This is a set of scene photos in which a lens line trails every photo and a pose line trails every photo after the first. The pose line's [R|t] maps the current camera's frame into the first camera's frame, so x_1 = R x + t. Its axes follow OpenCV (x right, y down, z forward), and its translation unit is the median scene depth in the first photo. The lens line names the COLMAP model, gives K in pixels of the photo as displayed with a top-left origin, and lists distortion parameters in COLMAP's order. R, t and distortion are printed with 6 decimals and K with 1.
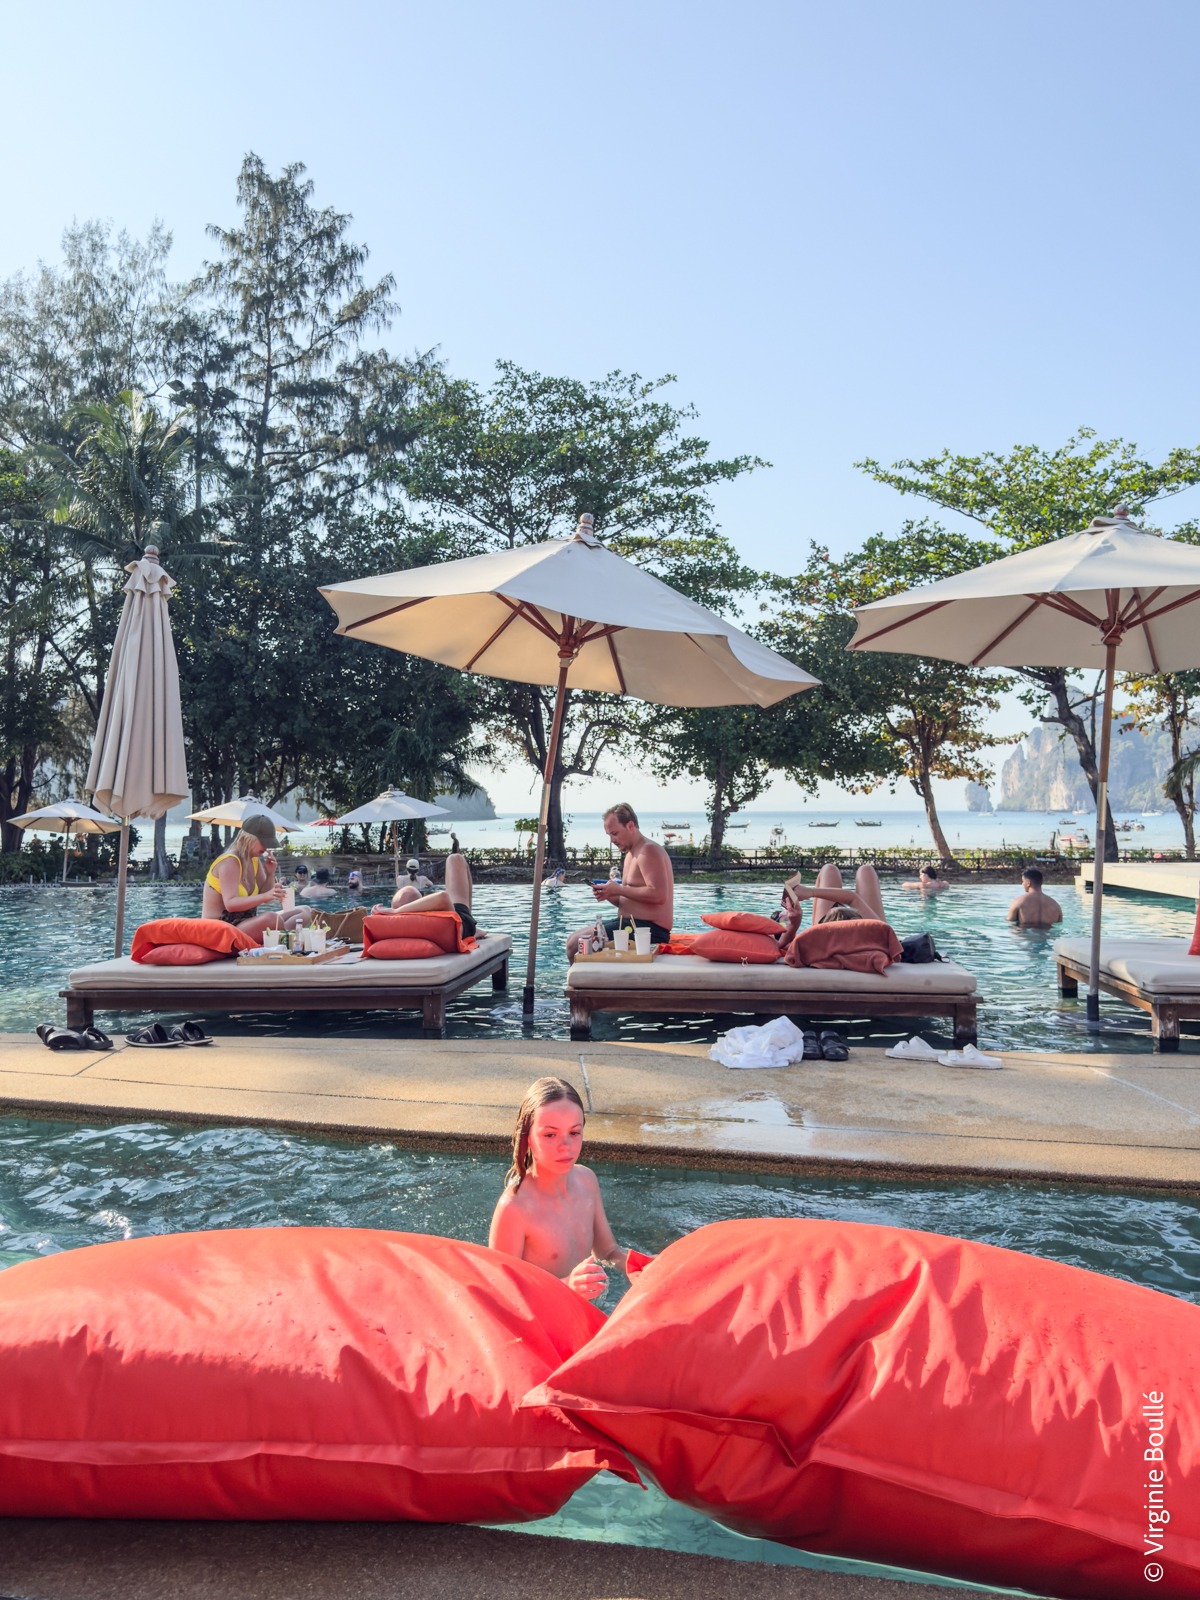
lens RADIAL K [[1146.8, 0, 556.1], [0, 1146.8, 781.9], [0, 0, 1]] dist [-0.028071, -0.018906]
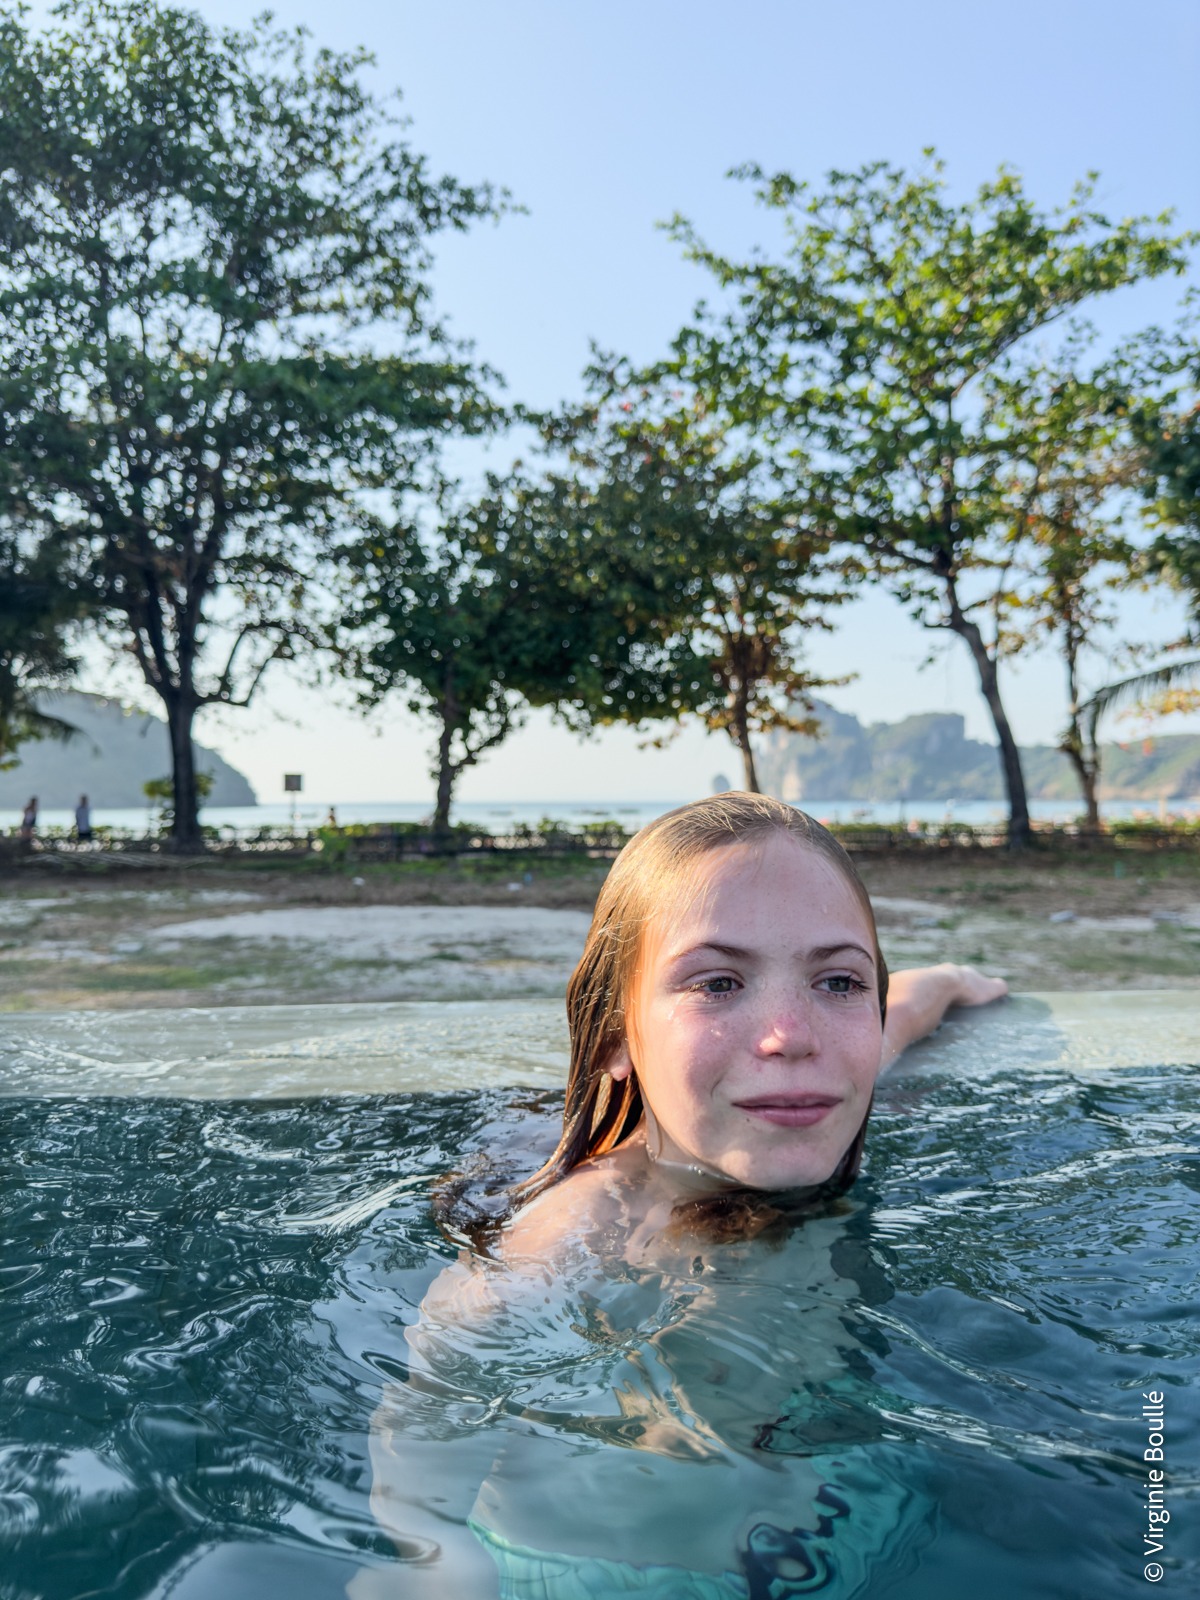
lens RADIAL K [[1146.8, 0, 561.0], [0, 1146.8, 814.3], [0, 0, 1]] dist [-0.028071, -0.018906]
pose [[0.980603, -0.004609, 0.195952, 0.078889], [-0.003759, 0.999097, 0.042311, 0.026090], [-0.195970, -0.042227, 0.979700, 0.356585]]
